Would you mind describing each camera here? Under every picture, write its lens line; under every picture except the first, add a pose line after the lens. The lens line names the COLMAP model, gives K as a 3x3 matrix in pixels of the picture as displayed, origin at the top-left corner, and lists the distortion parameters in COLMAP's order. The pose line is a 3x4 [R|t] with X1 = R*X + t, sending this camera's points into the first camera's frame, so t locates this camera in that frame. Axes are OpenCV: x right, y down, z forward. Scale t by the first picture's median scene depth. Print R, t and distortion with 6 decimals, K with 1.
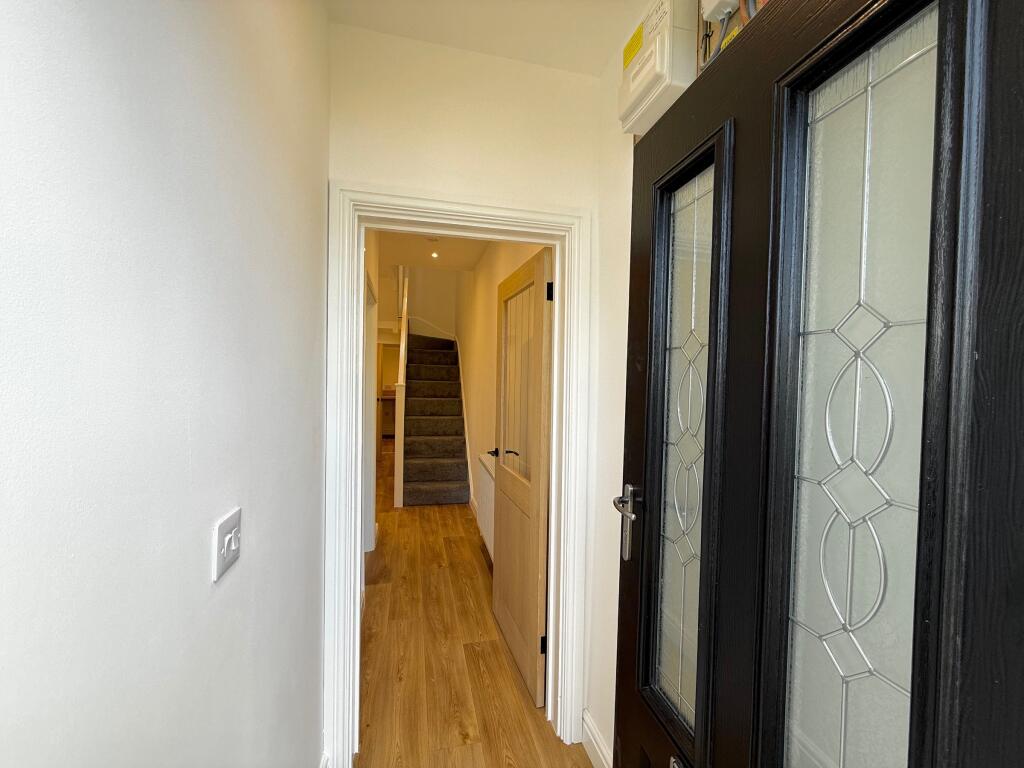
lens RADIAL K [[408.6, 0, 507.8], [0, 408.6, 388.9], [0, 0, 1]] dist [-0.001659, 0.000444]
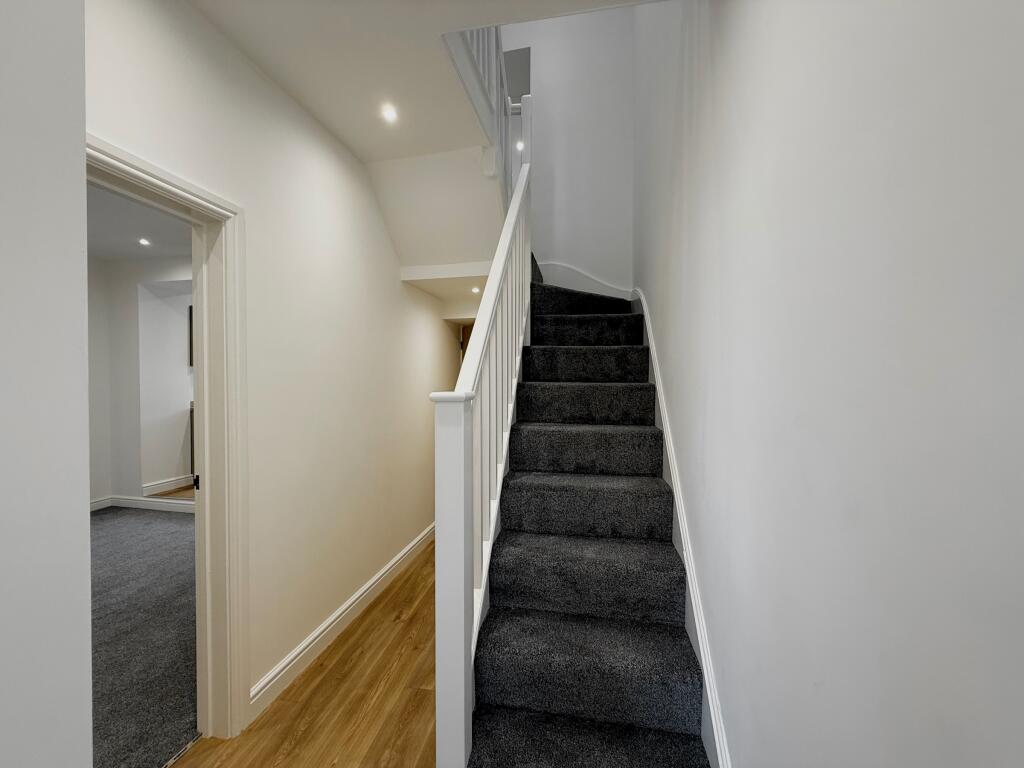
lens RADIAL K [[408.6, 0, 506.5], [0, 408.6, 383.9], [0, 0, 1]] dist [-0.001659, 0.000444]
pose [[0.919100, -0.016910, -0.393662, -0.093285], [0.010609, 0.999779, -0.018177, -0.011515], [0.393882, 0.012530, 0.919076, 0.595291]]
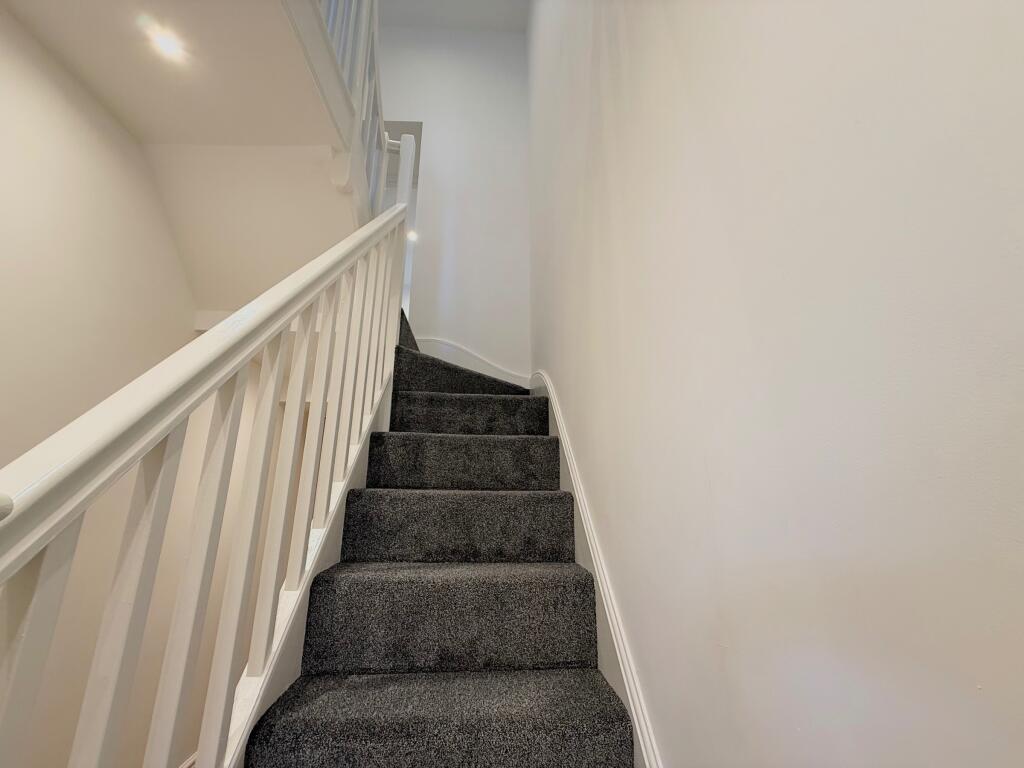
lens RADIAL K [[408.6, 0, 507.5], [0, 408.6, 383.7], [0, 0, 1]] dist [-0.001659, 0.000444]
pose [[0.988822, -0.057413, -0.137606, -0.118273], [0.014848, 0.956223, -0.292264, -0.007636], [0.148362, 0.286953, 0.946386, 0.752352]]
